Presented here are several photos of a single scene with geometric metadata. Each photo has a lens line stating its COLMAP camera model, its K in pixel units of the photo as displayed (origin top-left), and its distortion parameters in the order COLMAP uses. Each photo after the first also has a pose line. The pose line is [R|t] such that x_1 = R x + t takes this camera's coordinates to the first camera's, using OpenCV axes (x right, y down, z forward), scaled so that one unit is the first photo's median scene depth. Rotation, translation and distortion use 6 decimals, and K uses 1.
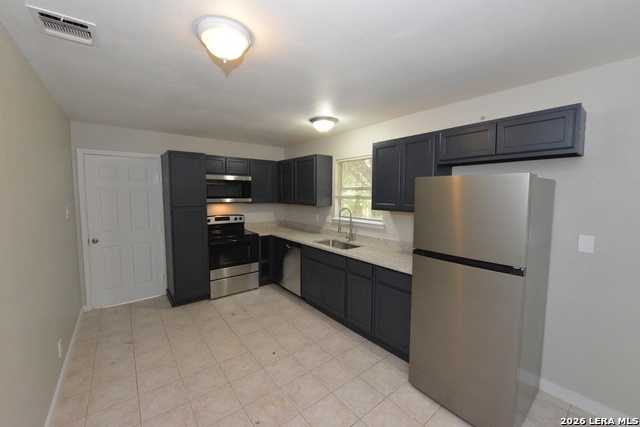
lens RADIAL K [[251.4, 0, 320.4], [0, 251.4, 211.7], [0, 0, 1]] dist [-0.008110, -0.000046]
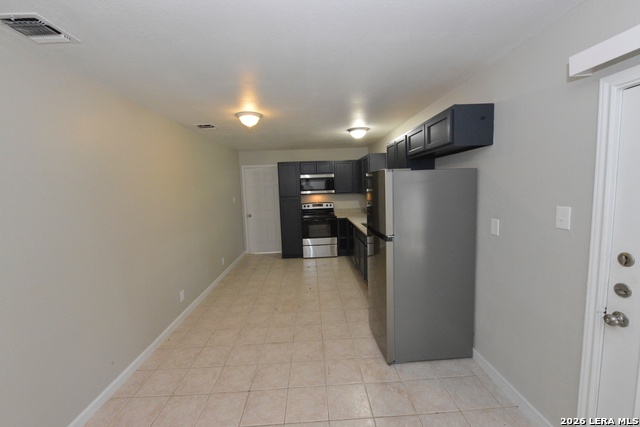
lens RADIAL K [[251.4, 0, 320.1], [0, 251.4, 210.9], [0, 0, 1]] dist [-0.008110, -0.000046]
pose [[0.806064, 0.025834, -0.591264, 0.567389], [-0.008170, 0.999437, 0.032530, 0.018090], [0.591772, -0.021390, 0.805822, -0.162677]]
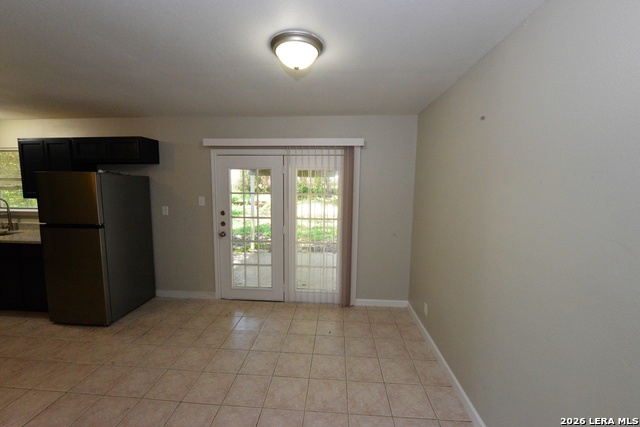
lens RADIAL K [[251.4, 0, 320.0], [0, 251.4, 209.3], [0, 0, 1]] dist [-0.008110, -0.000046]
pose [[0.674649, -0.064404, 0.735324, 0.234554], [0.053055, 0.997841, 0.038719, 0.057068], [-0.736230, 0.012890, 0.676609, -0.606828]]
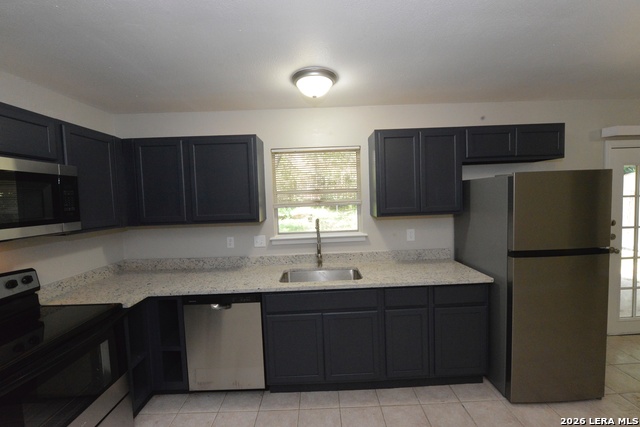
lens RADIAL K [[251.4, 0, 316.8], [0, 251.4, 212.3], [0, 0, 1]] dist [-0.008110, -0.000046]
pose [[0.616944, -0.069079, 0.783969, -0.428989], [0.102161, 0.994741, 0.007256, -0.038463], [-0.780348, 0.075615, 0.620757, 0.565811]]
